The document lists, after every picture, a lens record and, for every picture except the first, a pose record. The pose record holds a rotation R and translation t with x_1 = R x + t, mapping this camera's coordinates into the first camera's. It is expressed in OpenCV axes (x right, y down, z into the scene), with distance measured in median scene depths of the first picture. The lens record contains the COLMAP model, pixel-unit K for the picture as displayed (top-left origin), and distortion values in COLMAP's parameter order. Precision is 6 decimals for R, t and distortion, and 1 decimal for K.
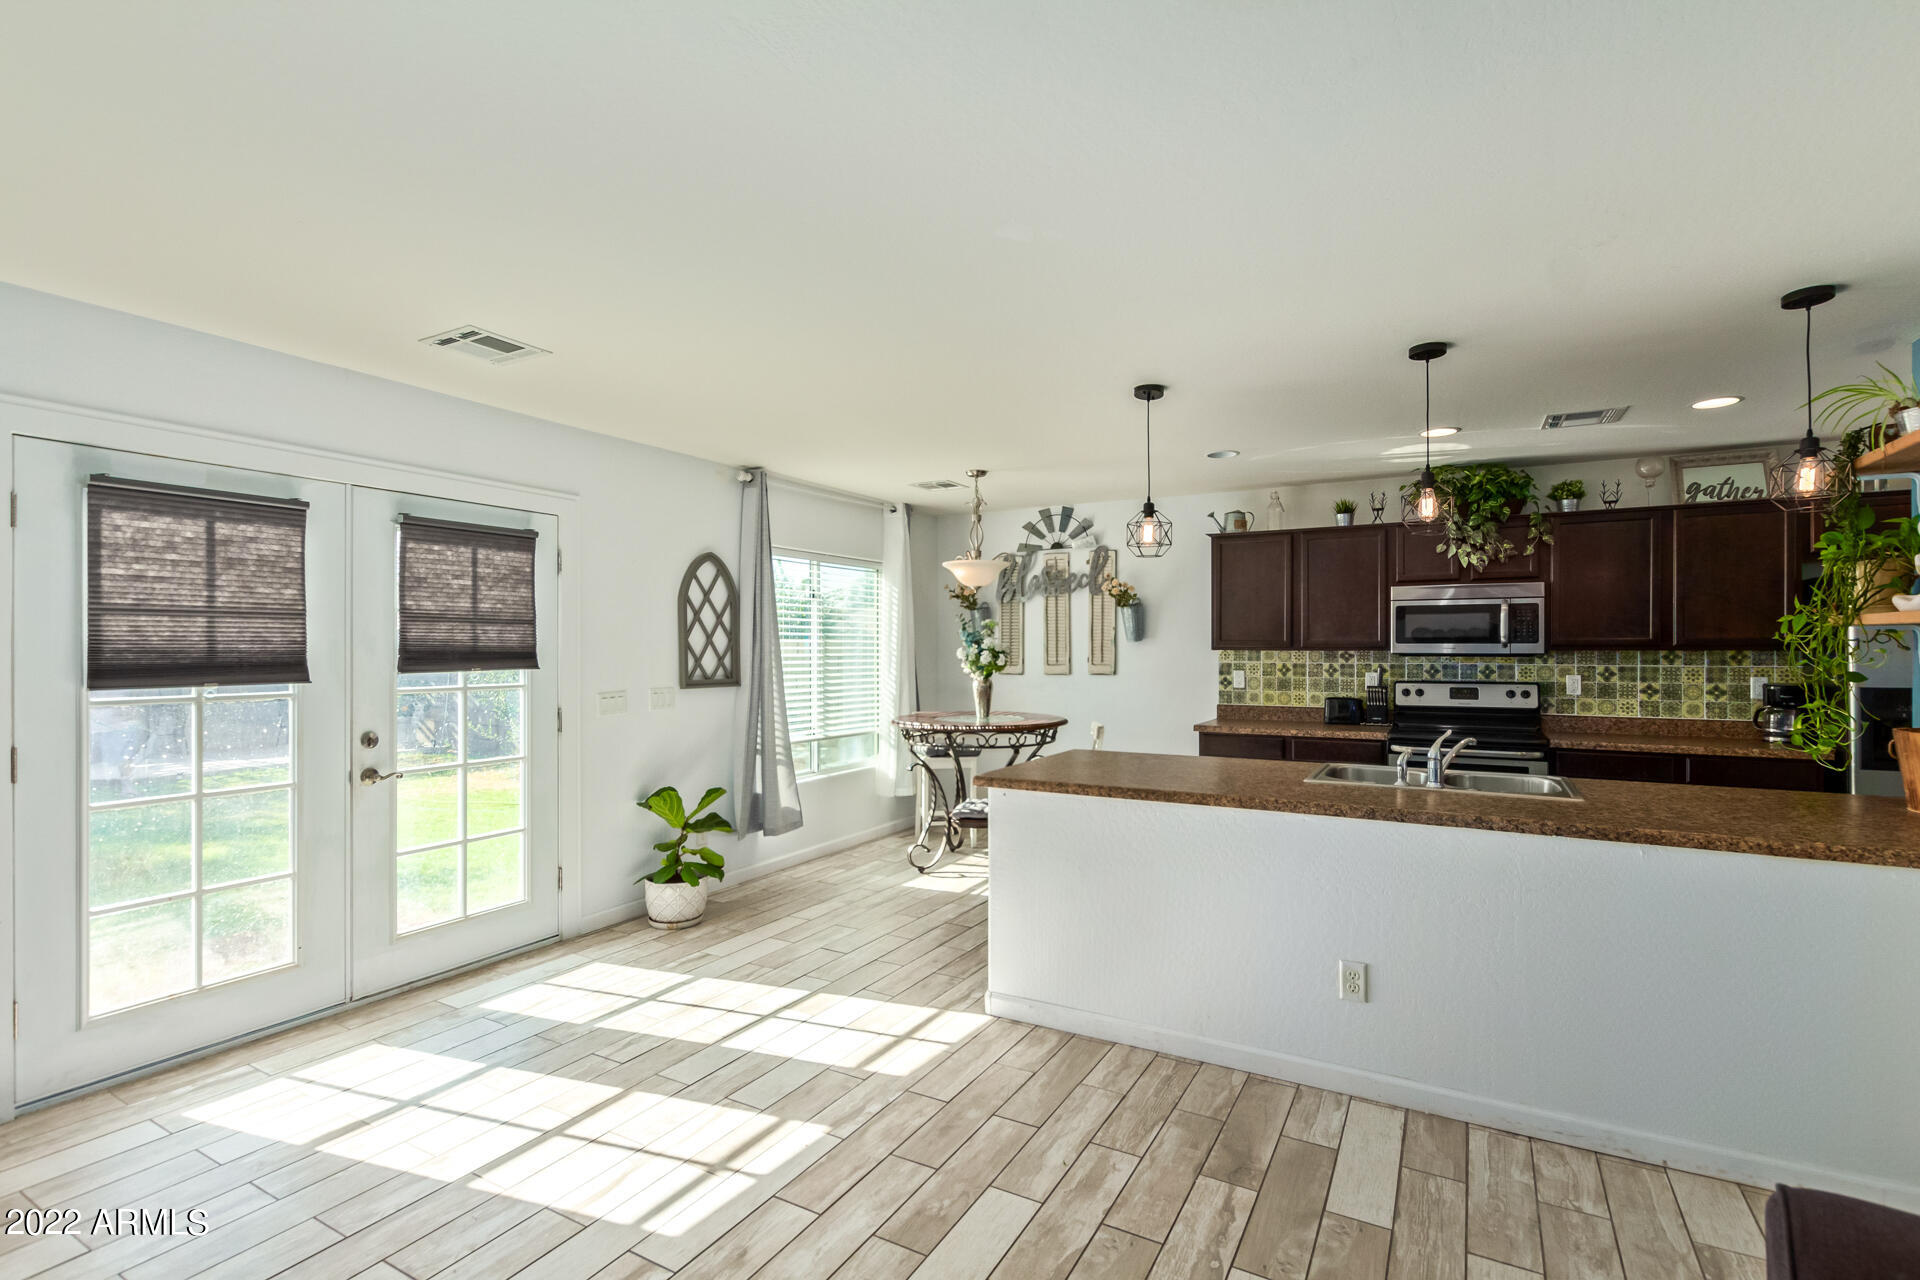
lens RADIAL K [[874.8, 0, 972.9], [0, 874.8, 647.7], [0, 0, 1]] dist [0.005556, -0.004432]
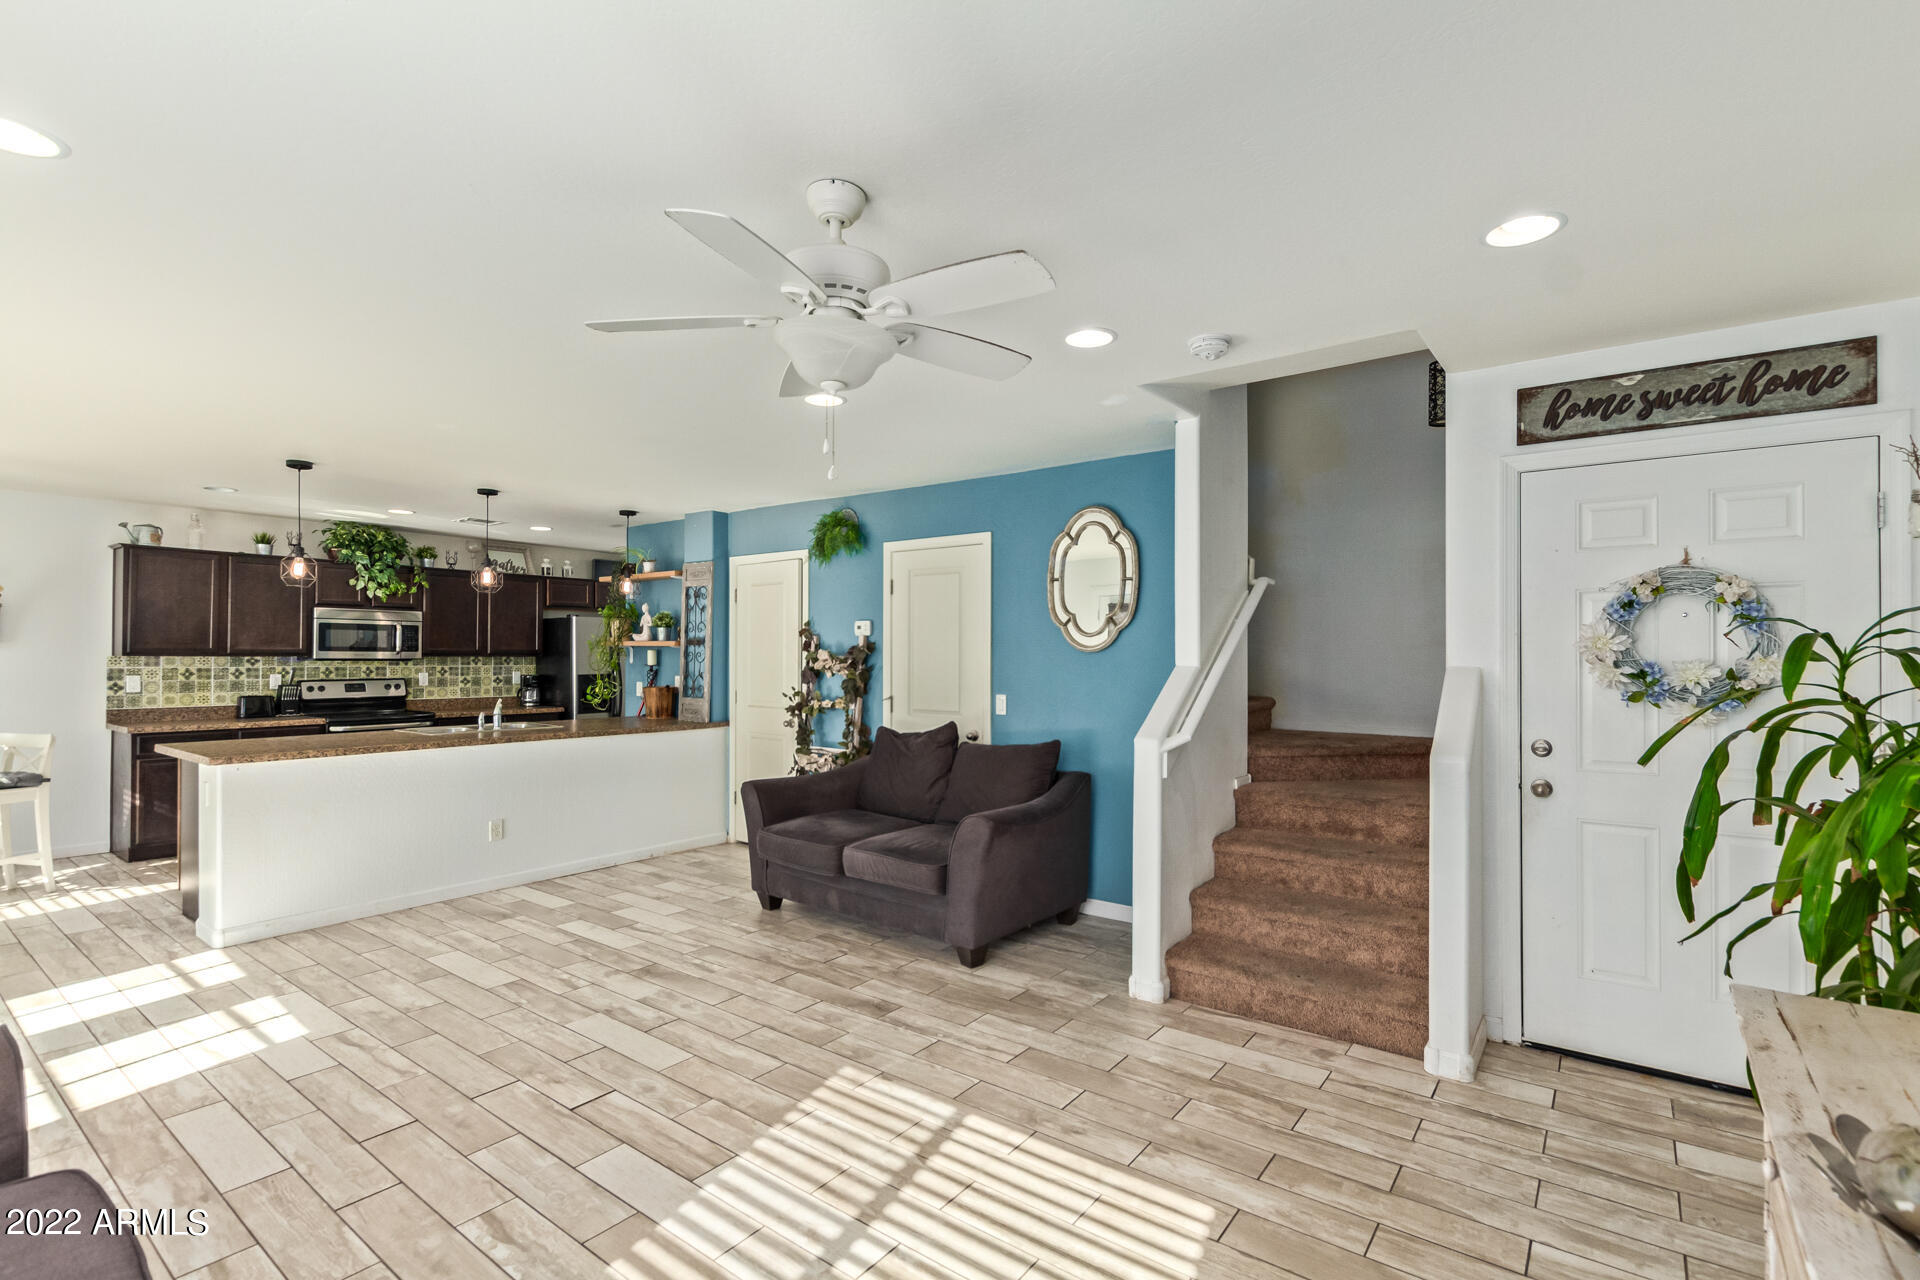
lens RADIAL K [[874.8, 0, 983.8], [0, 874.8, 651.4], [0, 0, 1]] dist [0.005556, -0.004432]
pose [[0.115803, 0.006648, 0.993250, -0.726091], [-0.003223, 0.999975, -0.006317, 0.000782], [-0.993267, -0.002470, 0.115821, -0.147126]]
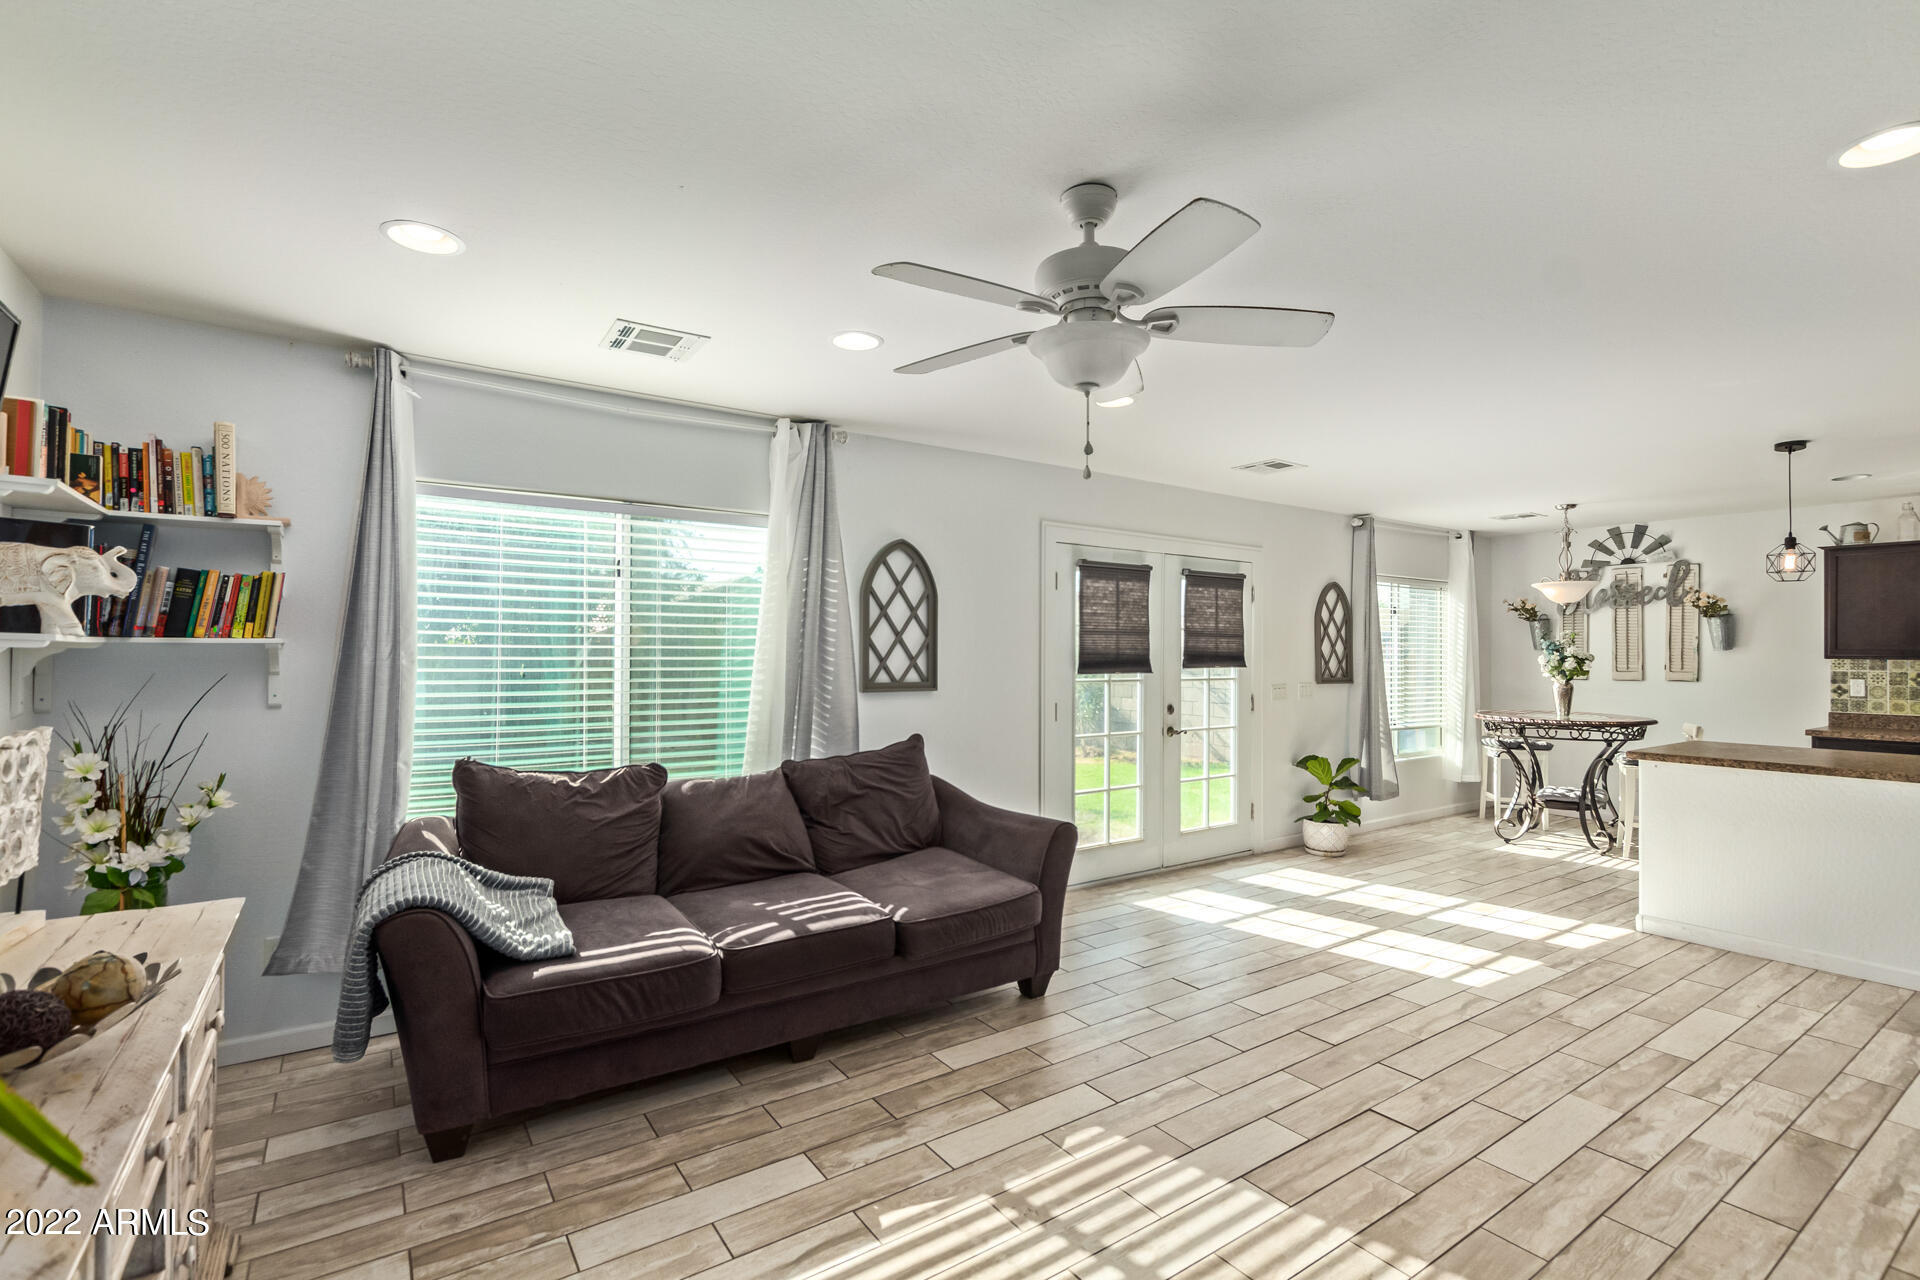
lens RADIAL K [[874.8, 0, 973.0], [0, 874.8, 648.3], [0, 0, 1]] dist [0.005556, -0.004432]
pose [[0.900305, 0.003336, -0.435247, -0.208636], [-0.006093, 0.999969, -0.004940, 0.001676], [0.435217, 0.007099, 0.900297, -0.422311]]
